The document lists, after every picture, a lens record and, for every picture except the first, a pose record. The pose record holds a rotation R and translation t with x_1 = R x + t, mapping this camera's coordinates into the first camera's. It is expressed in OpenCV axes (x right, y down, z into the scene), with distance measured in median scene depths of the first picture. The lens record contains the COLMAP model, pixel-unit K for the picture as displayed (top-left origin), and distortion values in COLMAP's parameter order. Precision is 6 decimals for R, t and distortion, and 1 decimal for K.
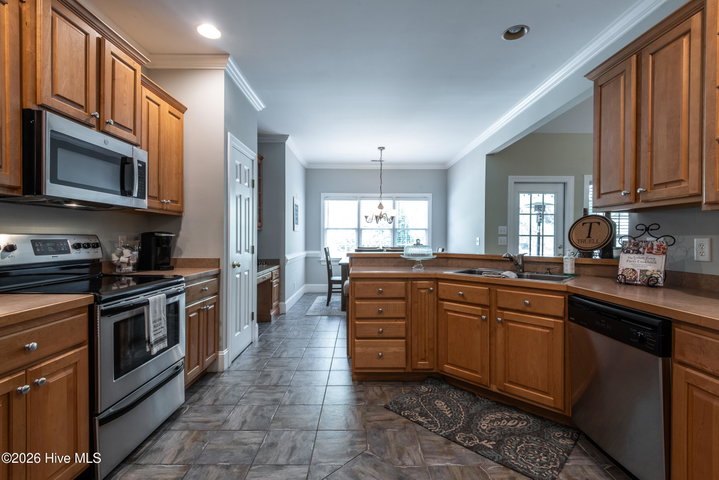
lens RADIAL K [[326.9, 0, 359.0], [0, 326.9, 240.0], [0, 0, 1]] dist [0.015506, -0.008842]
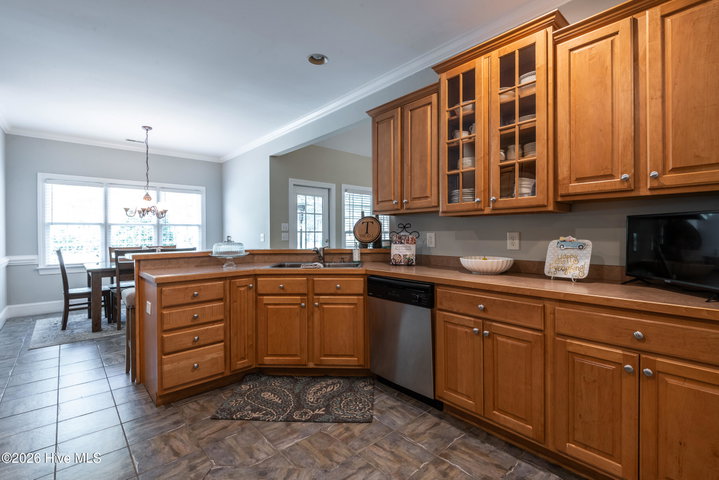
lens RADIAL K [[326.9, 0, 362.1], [0, 326.9, 236.2], [0, 0, 1]] dist [0.015506, -0.008842]
pose [[0.745163, -0.013517, 0.666745, -0.196574], [0.014242, 0.999889, 0.004353, -0.001224], [-0.666730, 0.006253, 0.745273, 0.024714]]
